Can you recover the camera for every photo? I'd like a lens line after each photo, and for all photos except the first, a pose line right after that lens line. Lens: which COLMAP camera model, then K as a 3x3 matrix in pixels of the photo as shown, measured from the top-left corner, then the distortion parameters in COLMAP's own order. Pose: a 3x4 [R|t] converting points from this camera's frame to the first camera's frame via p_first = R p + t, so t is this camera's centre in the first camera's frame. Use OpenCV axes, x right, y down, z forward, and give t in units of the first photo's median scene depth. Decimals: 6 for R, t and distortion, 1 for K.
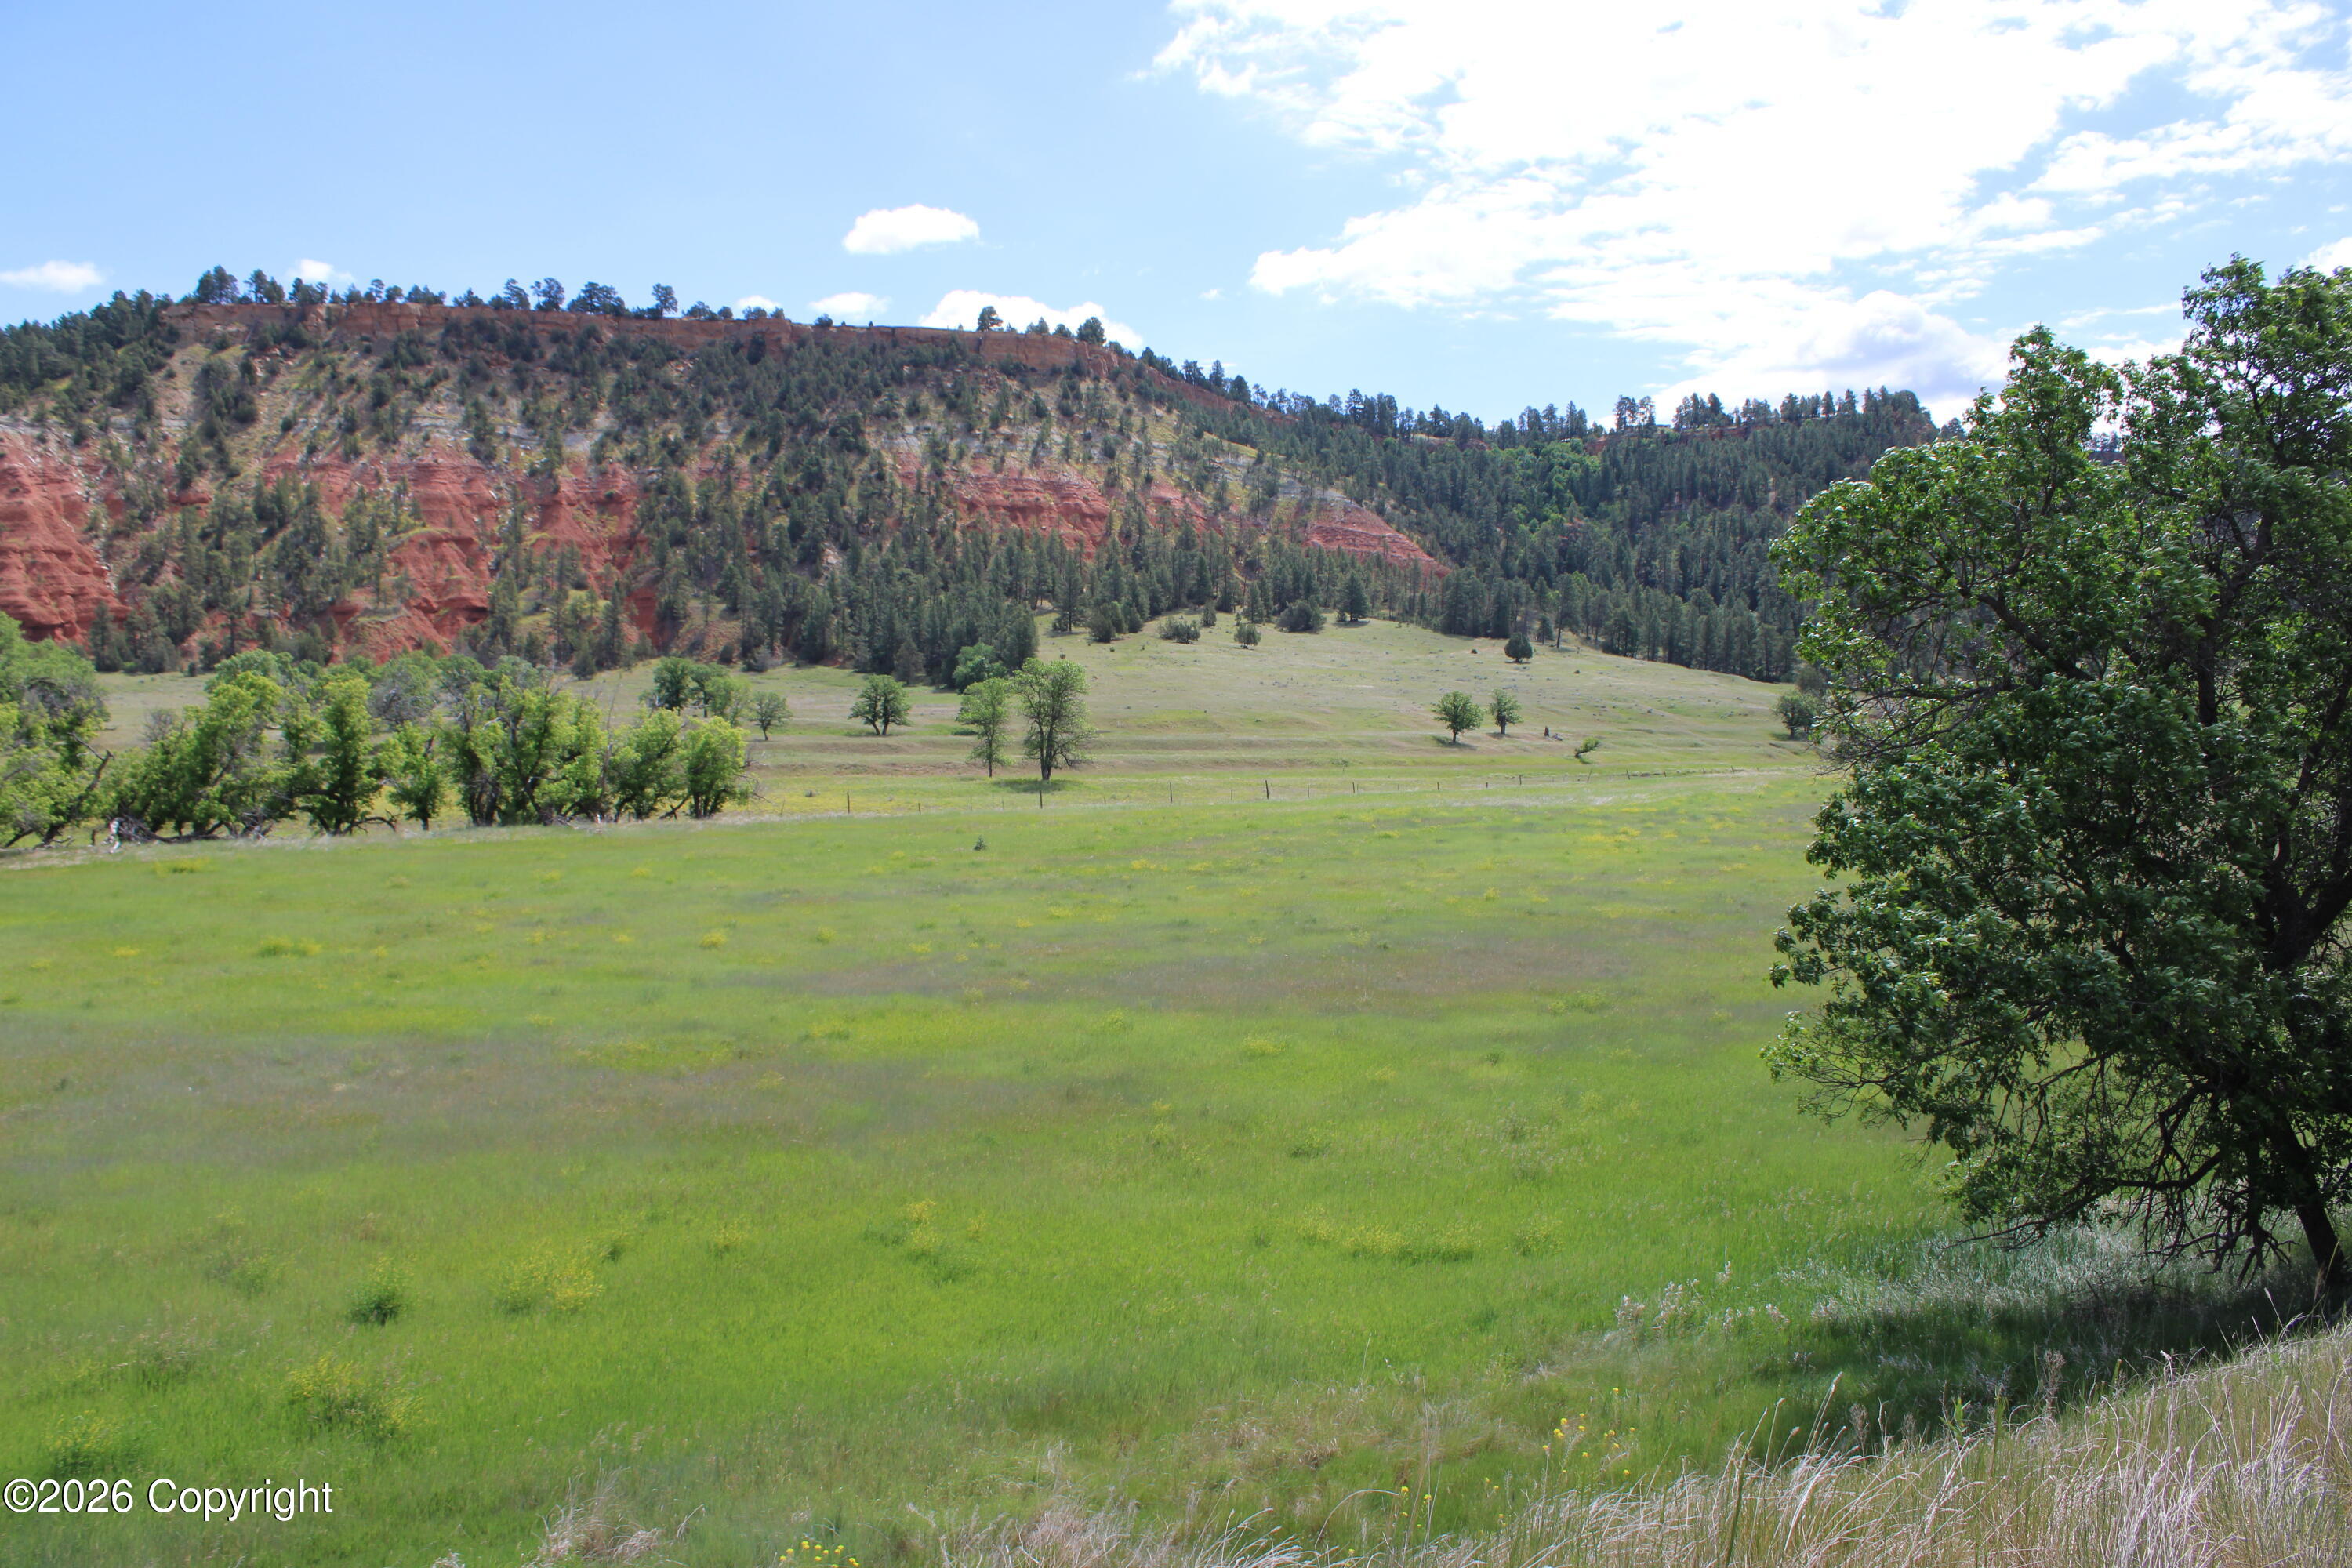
lens RADIAL K [[1959.2, 0, 1172.5], [0, 1959.2, 814.7], [0, 0, 1]] dist [-0.165838, 0.143464]
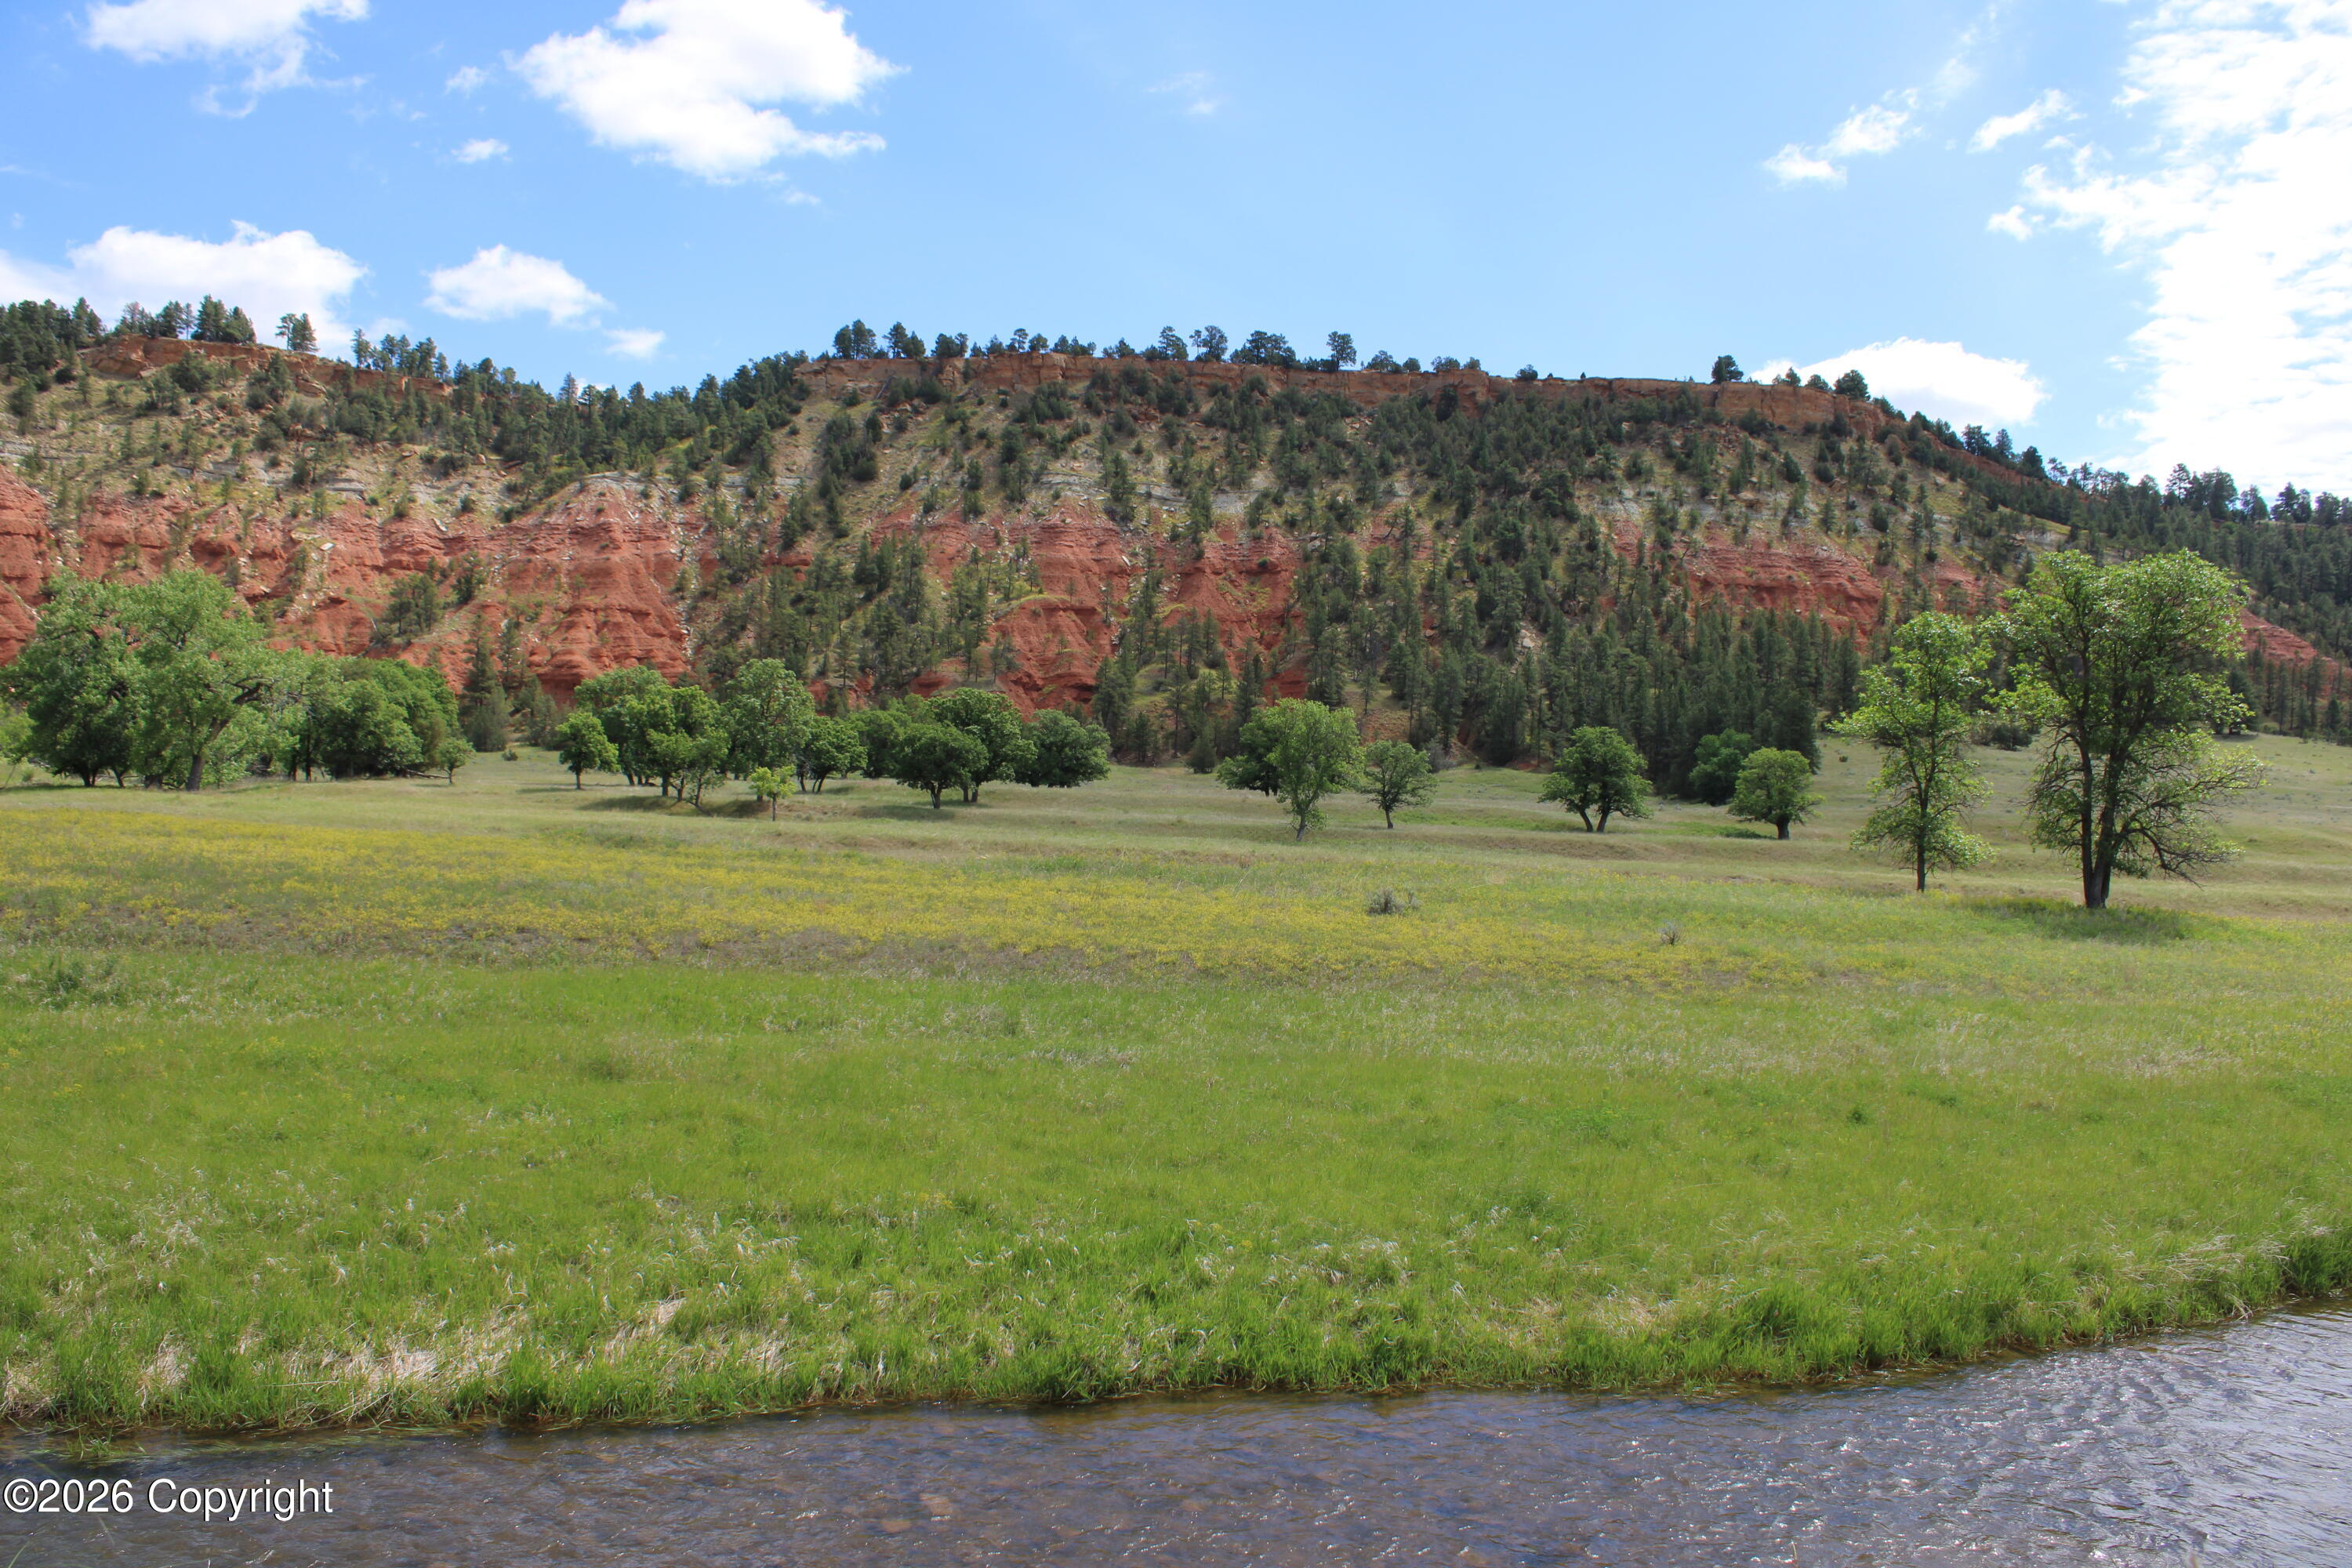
lens RADIAL K [[1959.2, 0, 1177.7], [0, 1959.2, 815.1], [0, 0, 1]] dist [-0.165838, 0.143464]
pose [[0.938604, 0.032612, -0.343452, -0.031068], [-0.058046, 0.996258, -0.064033, -0.001146], [0.340079, 0.080038, 0.936985, 0.192608]]
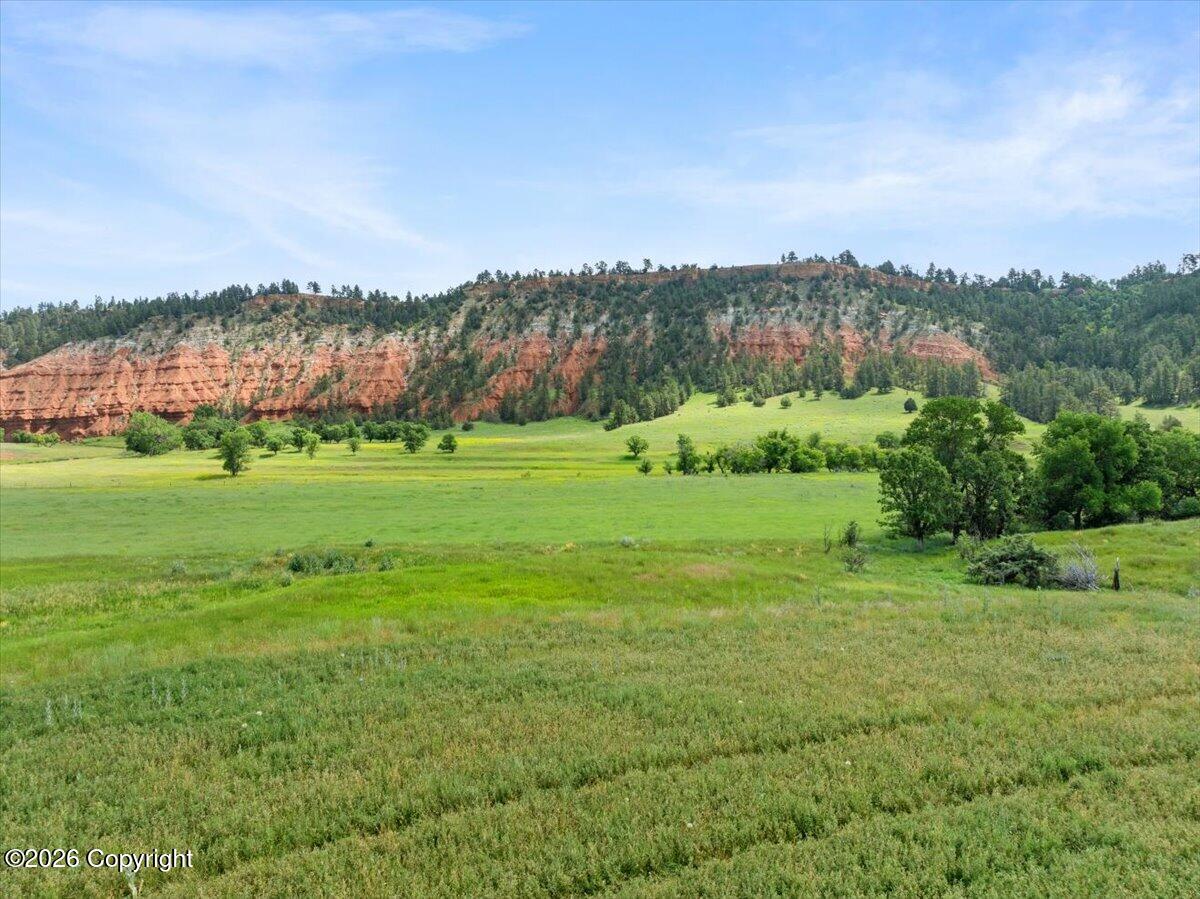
lens RADIAL K [[850.9, 0, 598.9], [0, 850.9, 441.0], [0, 0, 1]] dist [-0.038663, 0.008616]
pose [[0.827174, 0.001222, -0.561944, 0.310178], [-0.022515, 0.999267, -0.030968, -0.012805], [0.561494, 0.038268, 0.826595, 0.094899]]
